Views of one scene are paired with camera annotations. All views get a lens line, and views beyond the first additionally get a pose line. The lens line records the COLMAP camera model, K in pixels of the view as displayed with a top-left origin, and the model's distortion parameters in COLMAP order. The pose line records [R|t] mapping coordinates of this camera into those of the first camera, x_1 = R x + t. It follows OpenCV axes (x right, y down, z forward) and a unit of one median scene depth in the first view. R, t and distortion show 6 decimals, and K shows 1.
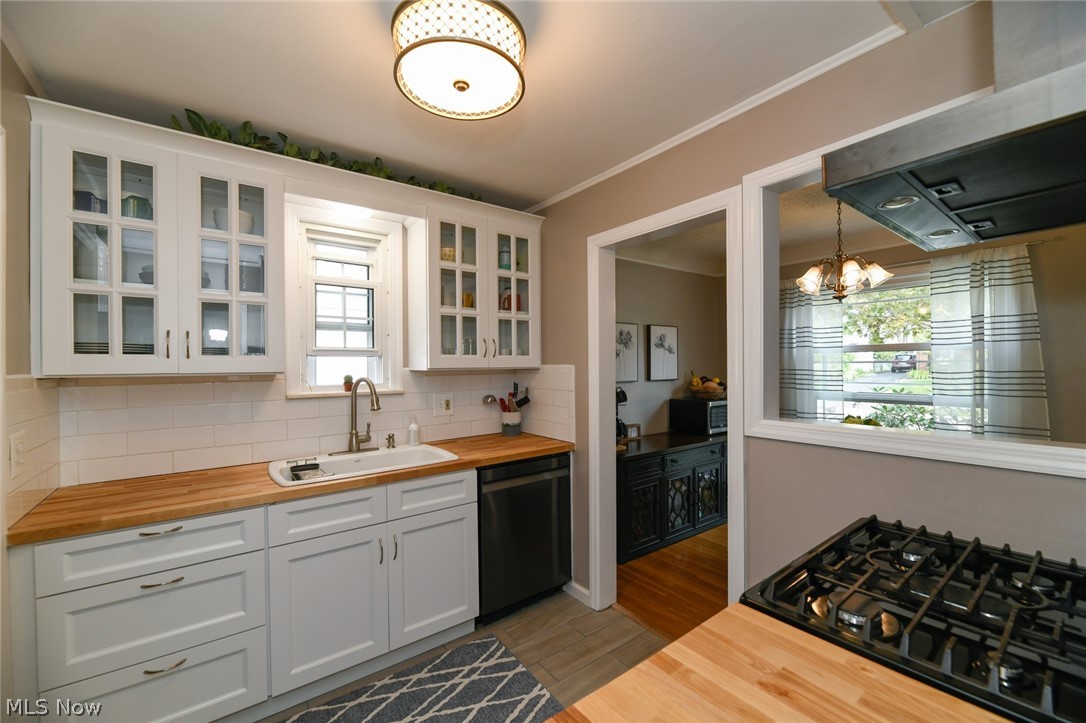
lens RADIAL K [[442.0, 0, 547.7], [0, 442.0, 367.4], [0, 0, 1]] dist [0.002123, -0.004450]
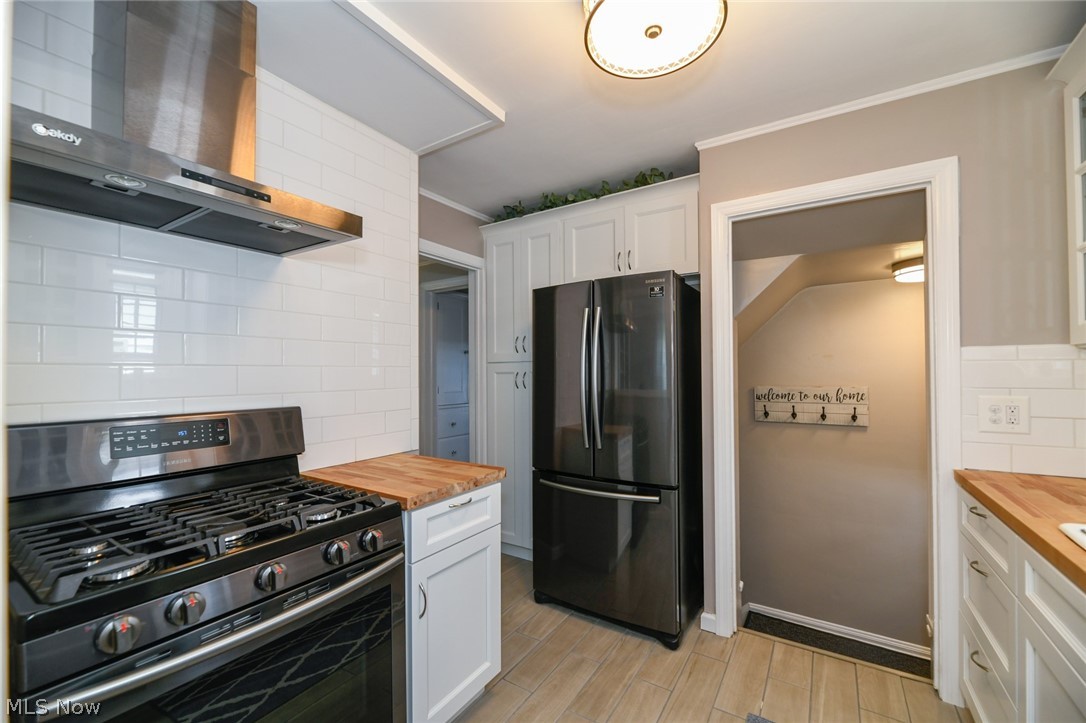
lens RADIAL K [[442.0, 0, 547.7], [0, 442.0, 367.4], [0, 0, 1]] dist [0.002123, -0.004450]
pose [[-0.939512, 0.011338, -0.342328, 0.170722], [0.013093, 0.999910, -0.002816, 0.036009], [0.342265, -0.007128, -0.939576, 0.899208]]
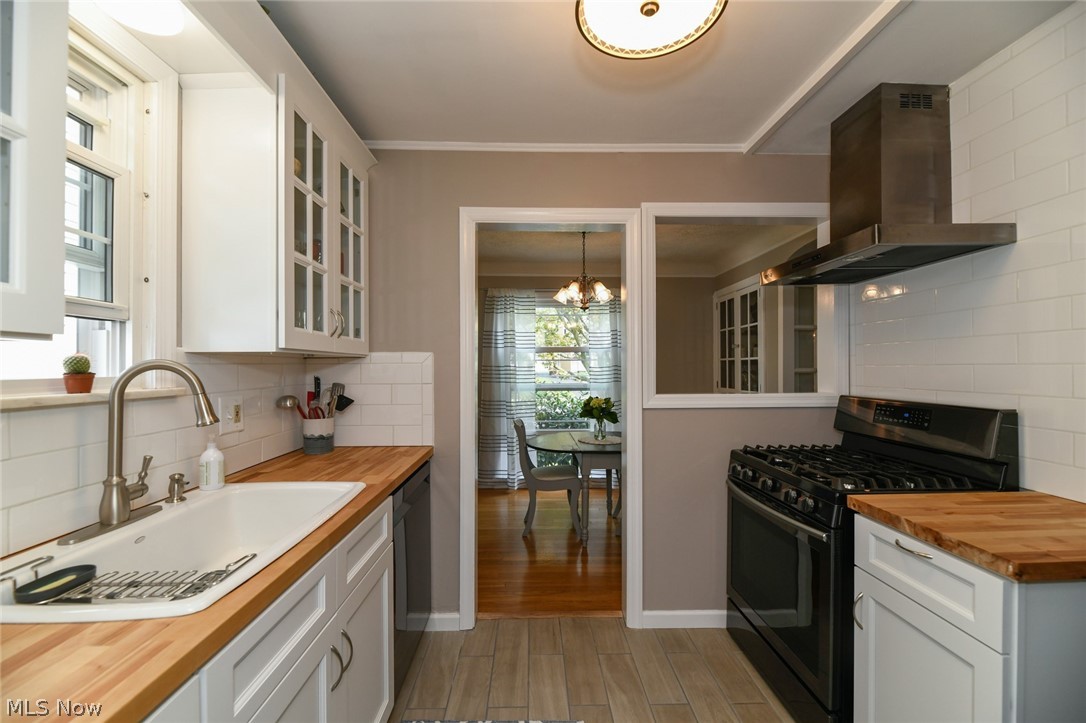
lens RADIAL K [[442.0, 0, 547.7], [0, 442.0, 367.4], [0, 0, 1]] dist [0.002123, -0.004450]
pose [[0.578111, 0.005695, 0.815938, -0.503531], [0.005466, 0.999926, -0.010853, 0.033678], [-0.815940, 0.010734, 0.578038, 0.337781]]
